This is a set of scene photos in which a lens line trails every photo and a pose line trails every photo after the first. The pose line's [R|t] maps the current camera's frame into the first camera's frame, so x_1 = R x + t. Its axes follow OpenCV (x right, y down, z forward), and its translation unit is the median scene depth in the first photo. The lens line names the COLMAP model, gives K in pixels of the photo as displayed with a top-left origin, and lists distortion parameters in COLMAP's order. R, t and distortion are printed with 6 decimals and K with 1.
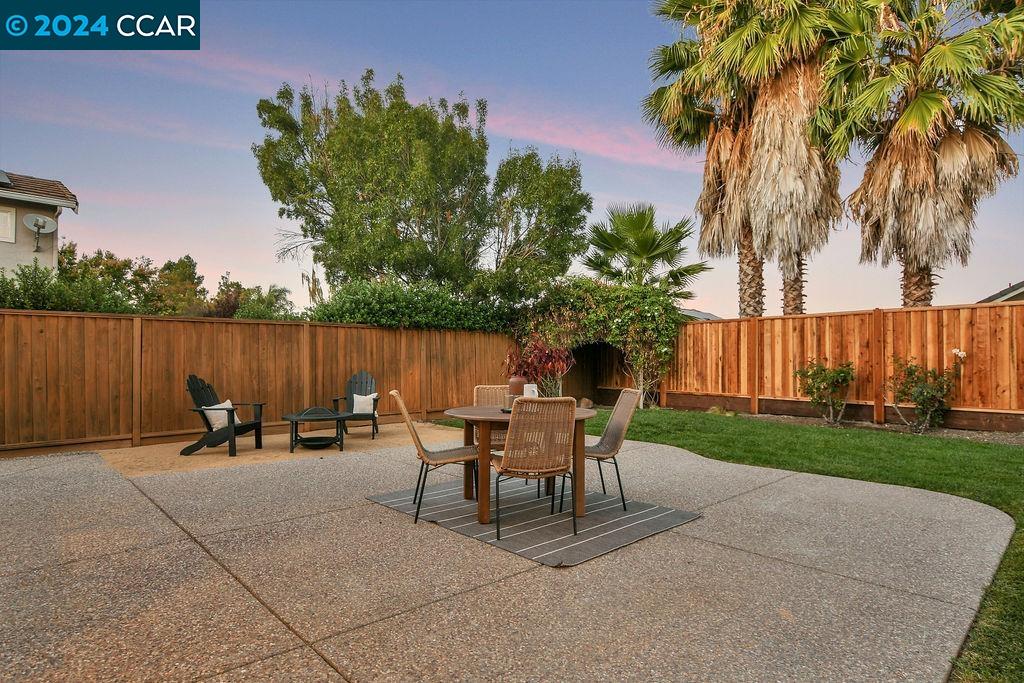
lens RADIAL K [[558.5, 0, 511.7], [0, 558.5, 347.1], [0, 0, 1]] dist [-0.018086, -0.000041]
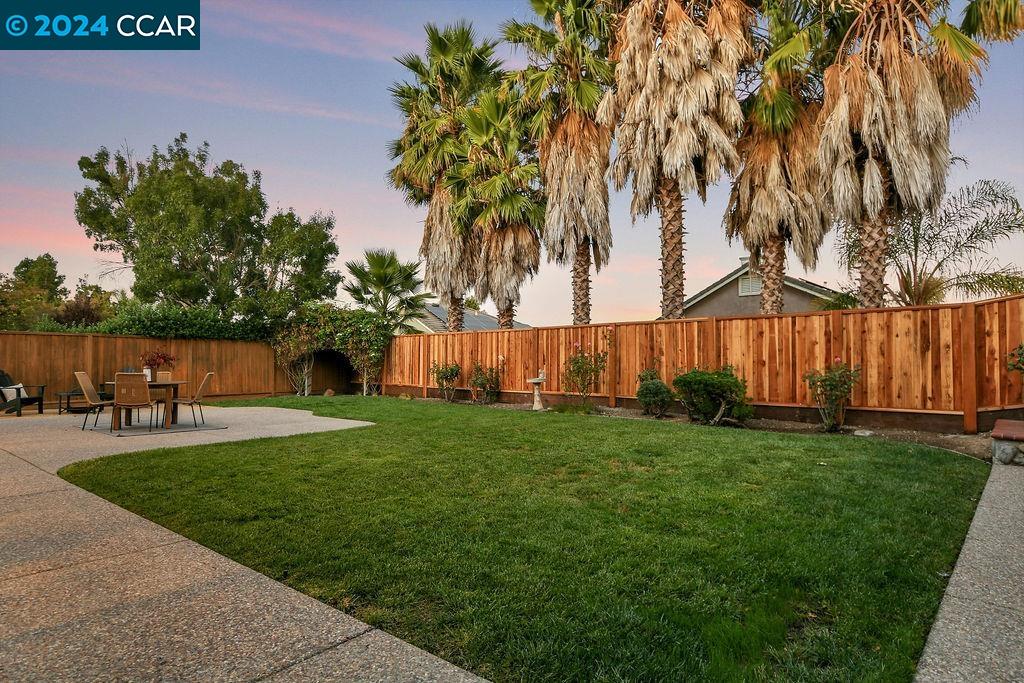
lens RADIAL K [[552.5, 0, 512.0], [0, 552.5, 341.5], [0, 0, 1]] dist [-0.018012, -0.000093]
pose [[0.985542, 0.012511, 0.168968, 0.385327], [-0.009240, 0.999755, -0.020127, -0.004457], [-0.169178, 0.018275, 0.985416, -0.485525]]
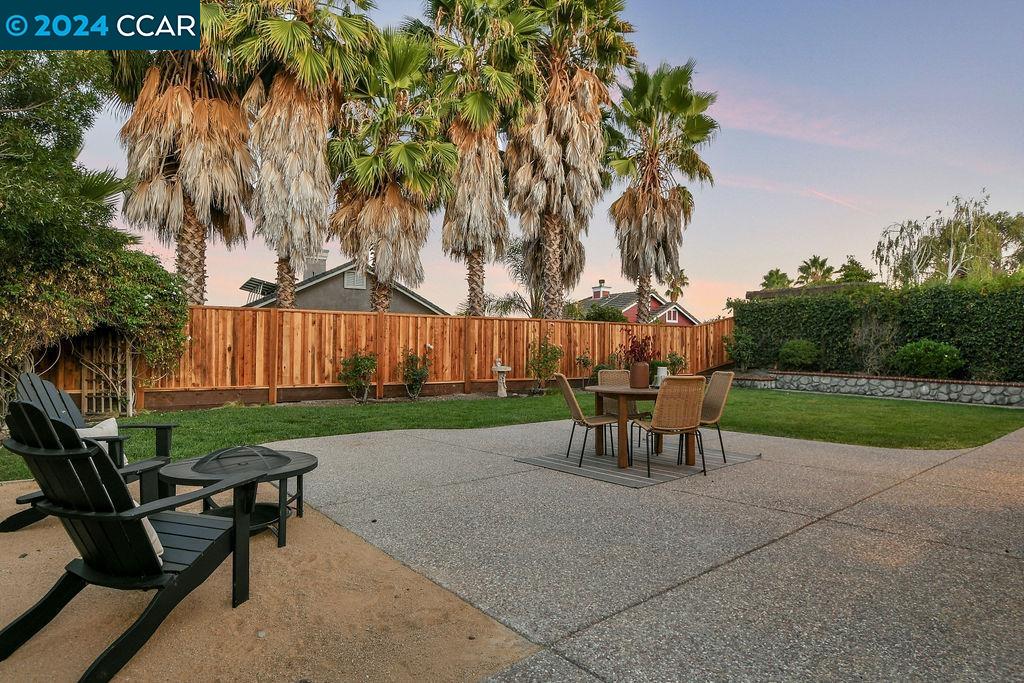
lens RADIAL K [[558.5, 0, 511.7], [0, 558.5, 347.1], [0, 0, 1]] dist [-0.018086, -0.000041]
pose [[0.047217, 0.010506, 0.998829, -0.512566], [-0.023915, 0.999670, -0.009384, 0.015114], [-0.998598, -0.023443, 0.047453, 0.485662]]
